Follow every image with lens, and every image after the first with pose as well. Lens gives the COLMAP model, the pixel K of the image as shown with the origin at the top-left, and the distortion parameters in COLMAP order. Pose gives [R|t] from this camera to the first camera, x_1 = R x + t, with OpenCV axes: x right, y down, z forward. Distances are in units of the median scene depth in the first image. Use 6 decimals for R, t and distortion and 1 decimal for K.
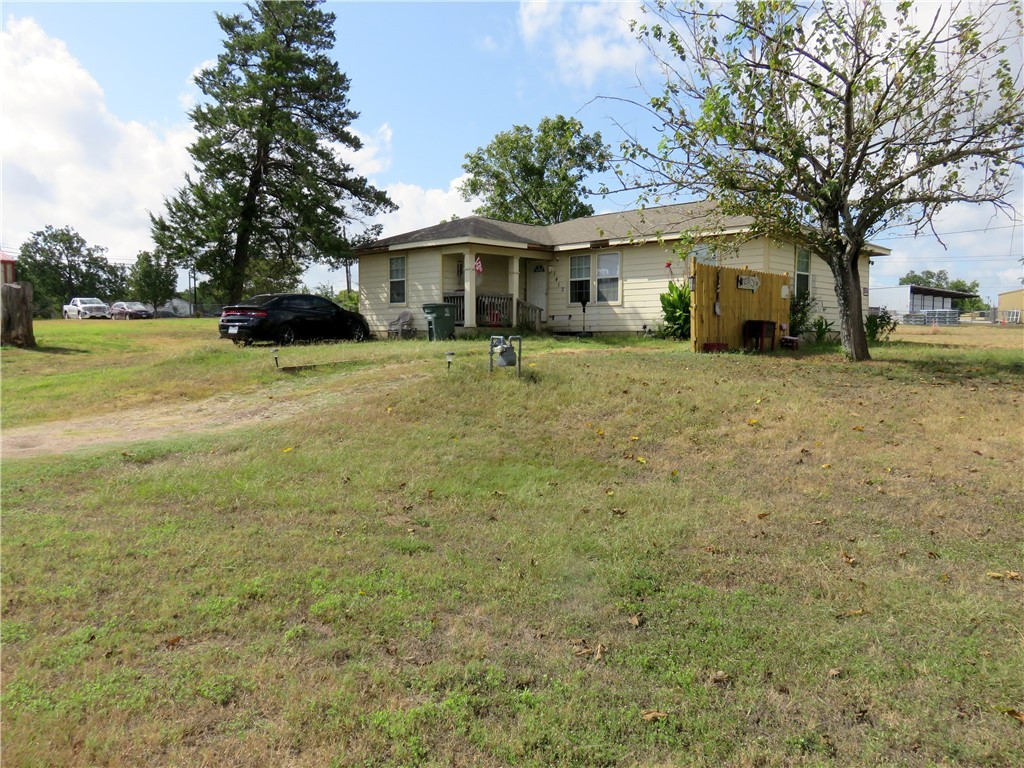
lens RADIAL K [[777.2, 0, 505.6], [0, 777.2, 381.7], [0, 0, 1]] dist [-0.018802, 0.005941]
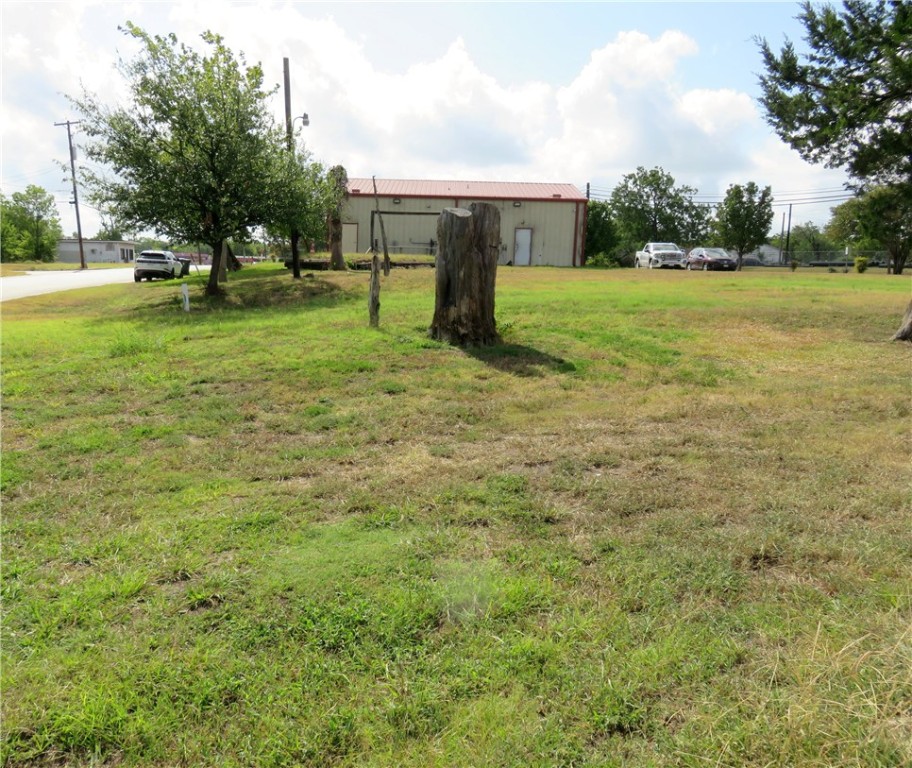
lens RADIAL K [[696.5, 0, 452.5], [0, 696.5, 379.3], [0, 0, 1]] dist [0.003308, 0.005531]
pose [[0.692303, 0.135960, -0.708683, -0.125313], [-0.076555, 0.990386, 0.115218, -0.027645], [0.717534, -0.025513, 0.696056, 0.270013]]
